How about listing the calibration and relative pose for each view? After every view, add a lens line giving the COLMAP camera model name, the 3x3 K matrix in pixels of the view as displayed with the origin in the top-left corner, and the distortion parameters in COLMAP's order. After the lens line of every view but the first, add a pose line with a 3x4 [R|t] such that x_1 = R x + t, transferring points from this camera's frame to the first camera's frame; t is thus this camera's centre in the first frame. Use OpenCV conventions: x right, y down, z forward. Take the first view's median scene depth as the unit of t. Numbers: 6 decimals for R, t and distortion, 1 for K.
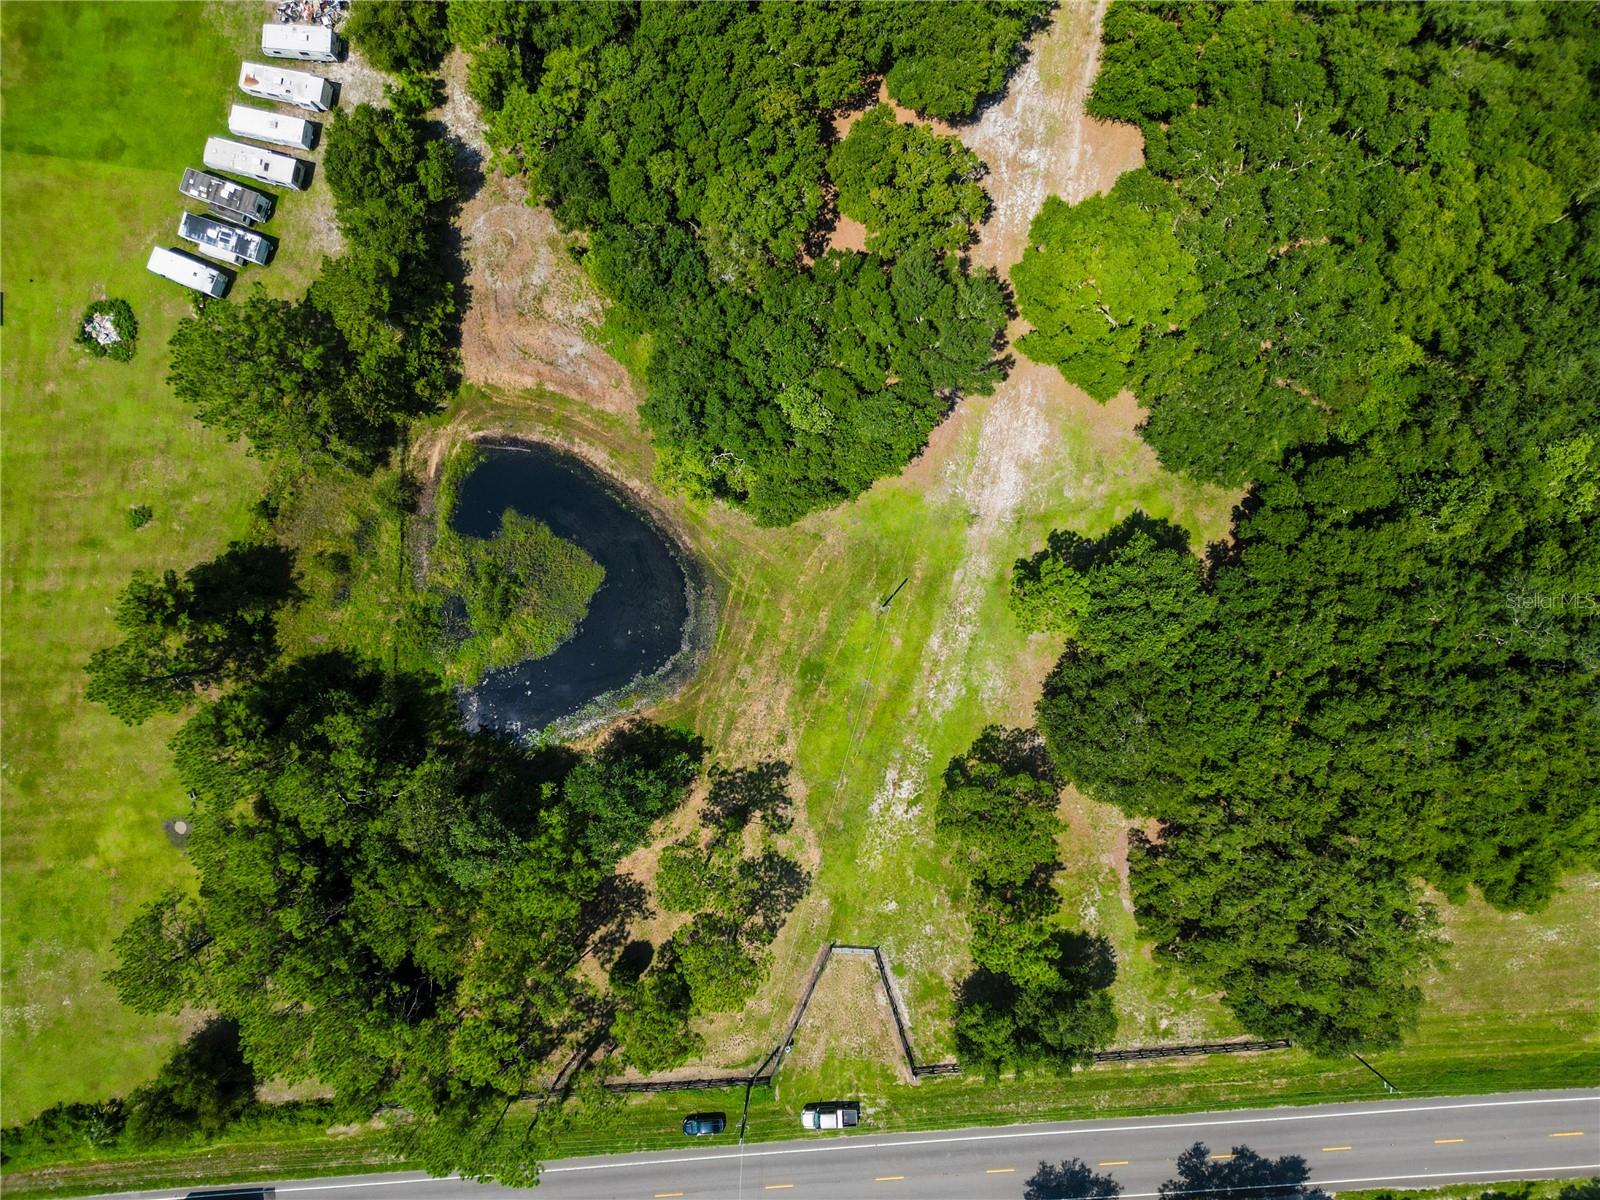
lens RADIAL K [[1126.2, 0, 800.0], [0, 1126.2, 600.0], [0, 0, 1]] dist [0.060066, -0.056154]
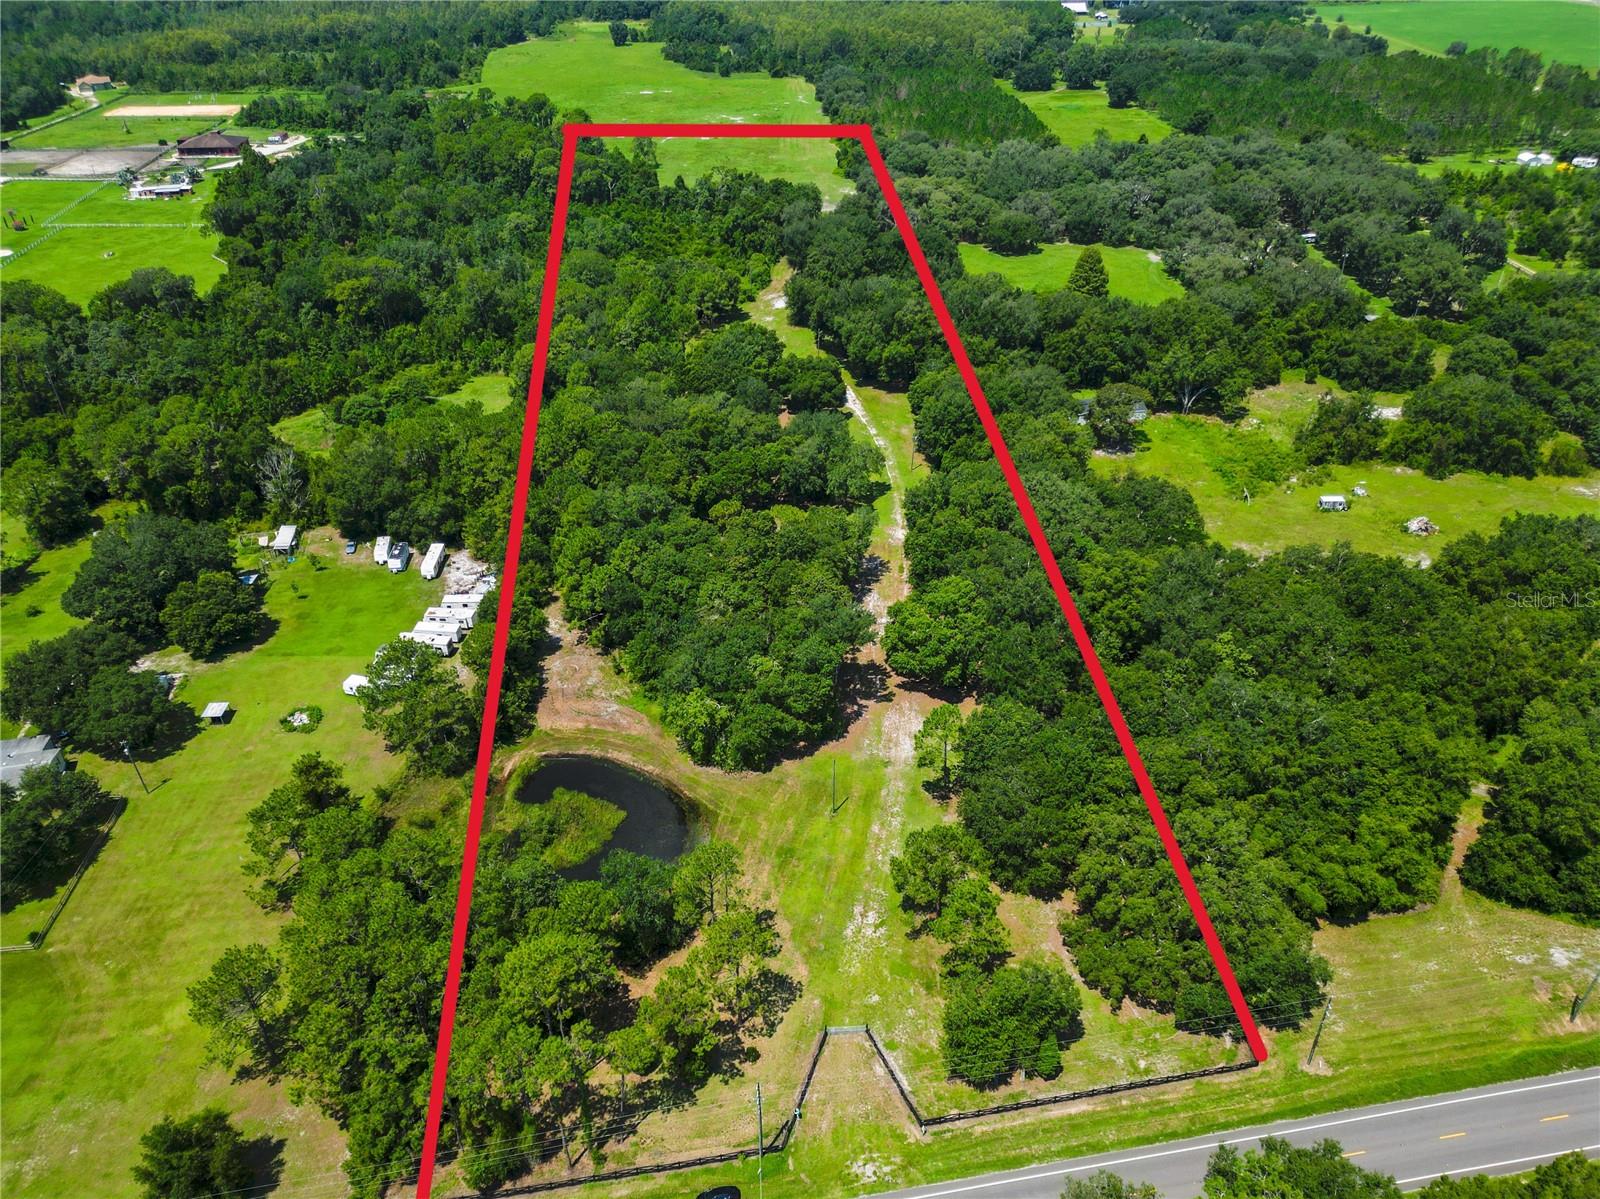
lens RADIAL K [[1126.2, 0, 800.0], [0, 1126.2, 599.5], [0, 0, 1]] dist [0.060066, -0.056154]
pose [[0.994474, -0.052690, 0.090798, -0.075953], [0.104909, 0.530482, -0.841180, 1.007760], [-0.003845, 0.846057, 0.533078, 0.056995]]
